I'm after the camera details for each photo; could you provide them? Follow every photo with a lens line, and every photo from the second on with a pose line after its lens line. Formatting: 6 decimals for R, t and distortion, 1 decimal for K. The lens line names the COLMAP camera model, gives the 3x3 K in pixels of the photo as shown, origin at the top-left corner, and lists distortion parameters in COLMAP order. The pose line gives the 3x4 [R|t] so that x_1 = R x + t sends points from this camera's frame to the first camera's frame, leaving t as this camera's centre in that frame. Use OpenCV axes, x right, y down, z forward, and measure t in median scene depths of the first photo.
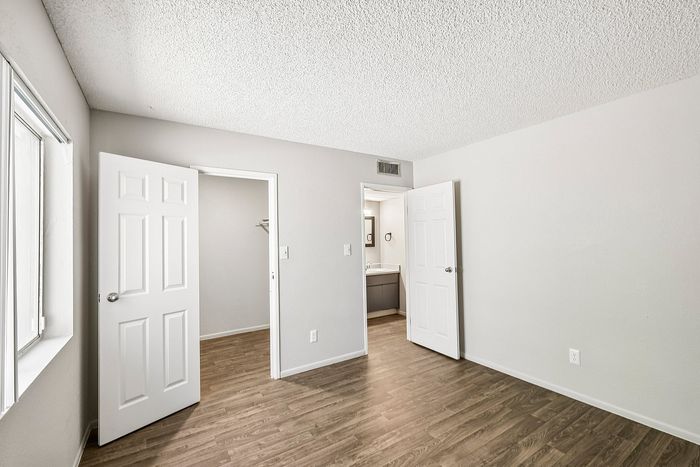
lens RADIAL K [[305.4, 0, 352.1], [0, 305.4, 235.6], [0, 0, 1]] dist [-0.005914, 0.000652]
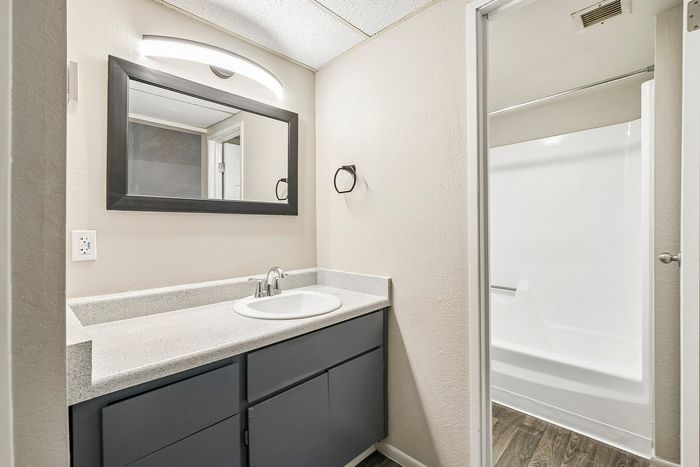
lens RADIAL K [[317.4, 0, 347.4], [0, 317.4, 226.3], [0, 0, 1]] dist [-0.004862, 0.001052]
pose [[0.976263, 0.002141, 0.216578, 0.113572], [-0.005517, 0.999872, 0.014985, 0.090088], [-0.216518, -0.015825, 0.976150, 1.434799]]
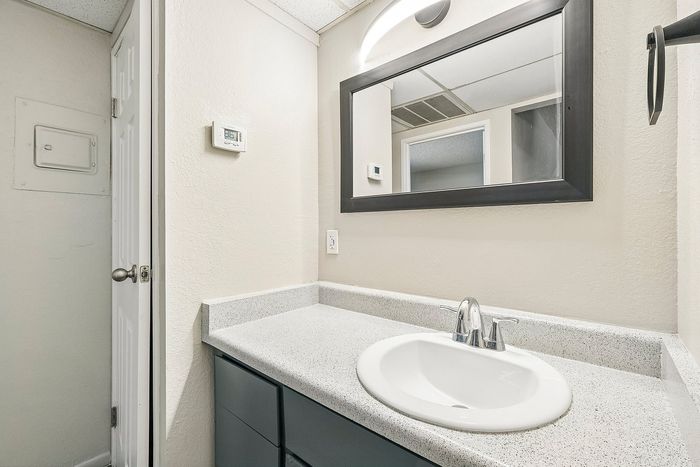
lens RADIAL K [[305.4, 0, 343.7], [0, 305.4, 232.4], [0, 0, 1]] dist [-0.005914, 0.000652]
pose [[0.262862, 0.013653, -0.964737, 0.365731], [0.016243, 0.999696, 0.018574, 0.097751], [0.964697, -0.020552, 0.262560, 1.797719]]
